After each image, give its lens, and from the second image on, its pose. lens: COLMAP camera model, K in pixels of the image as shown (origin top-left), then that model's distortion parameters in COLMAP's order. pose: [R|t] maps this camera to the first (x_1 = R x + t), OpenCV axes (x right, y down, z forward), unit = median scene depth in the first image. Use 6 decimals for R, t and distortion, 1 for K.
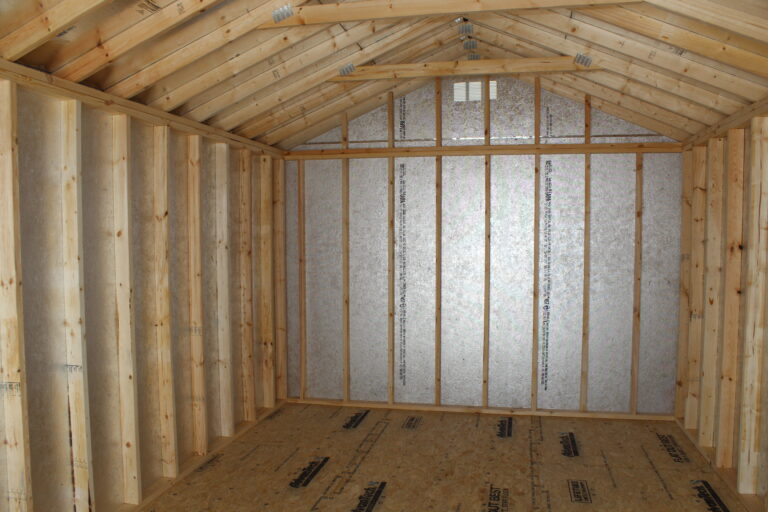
lens RADIAL K [[639.5, 0, 381.7], [0, 639.5, 261.6], [0, 0, 1]] dist [-0.141013, 0.104942]
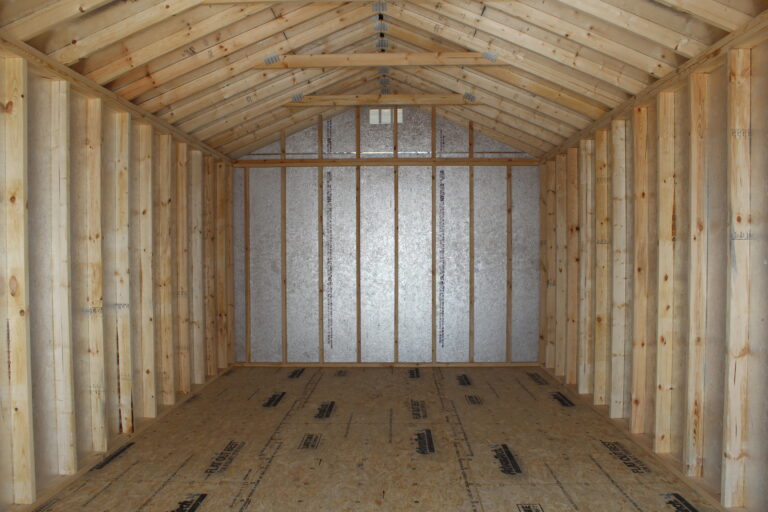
lens RADIAL K [[639.5, 0, 383.9], [0, 639.5, 256.8], [0, 0, 1]] dist [-0.141013, 0.104942]
pose [[0.981386, -0.003786, 0.192009, -0.118084], [0.011748, 0.999117, -0.040344, 0.076710], [-0.191687, 0.041849, 0.980563, -0.289093]]
